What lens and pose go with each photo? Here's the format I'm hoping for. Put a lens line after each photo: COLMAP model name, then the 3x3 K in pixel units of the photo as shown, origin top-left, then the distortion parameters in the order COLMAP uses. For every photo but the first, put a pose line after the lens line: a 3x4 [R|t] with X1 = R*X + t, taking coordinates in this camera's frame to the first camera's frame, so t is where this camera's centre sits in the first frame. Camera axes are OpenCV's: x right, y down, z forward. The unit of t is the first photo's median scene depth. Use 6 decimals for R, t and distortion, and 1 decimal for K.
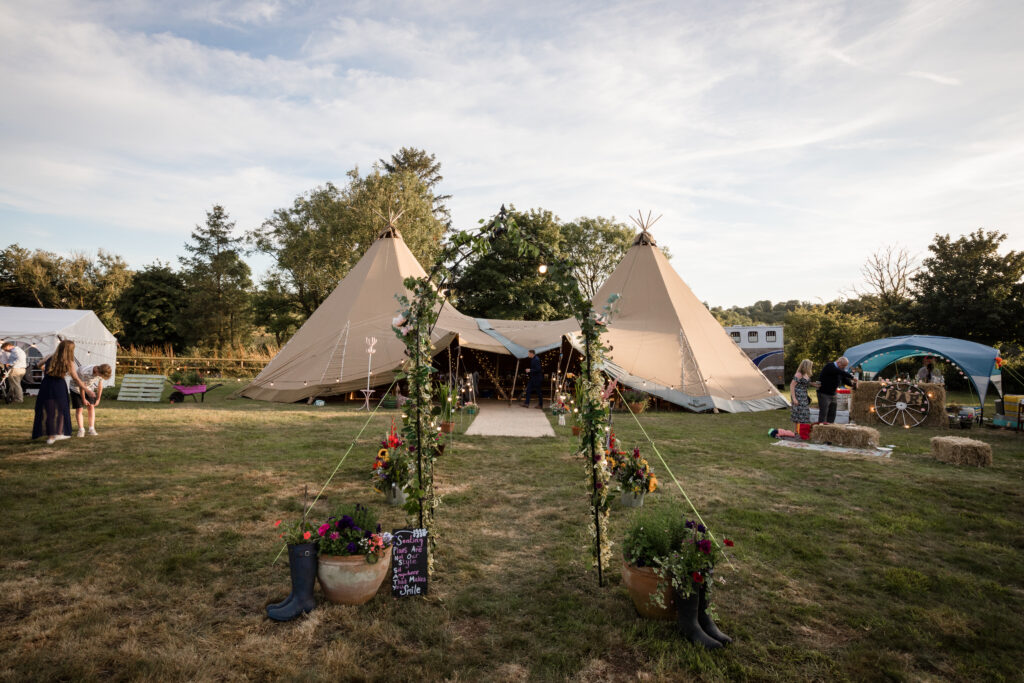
lens RADIAL K [[548.4, 0, 512.0], [0, 548.4, 341.5], [0, 0, 1]] dist [-0.068896, 0.000068]
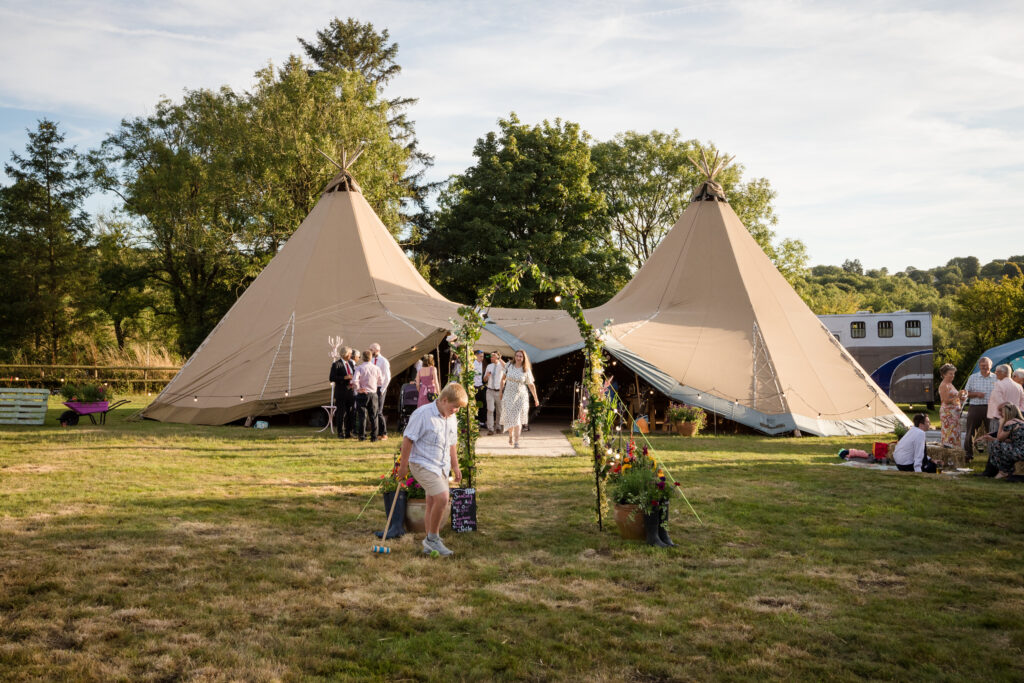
lens RADIAL K [[964.1, 0, 512.0], [0, 964.1, 341.5], [0, 0, 1]] dist [0.034113, 0.019758]
pose [[0.999994, -0.003316, 0.000839, -0.005860], [0.003308, 0.999947, 0.009785, -0.005131], [-0.000872, -0.009782, 0.999952, -0.137222]]
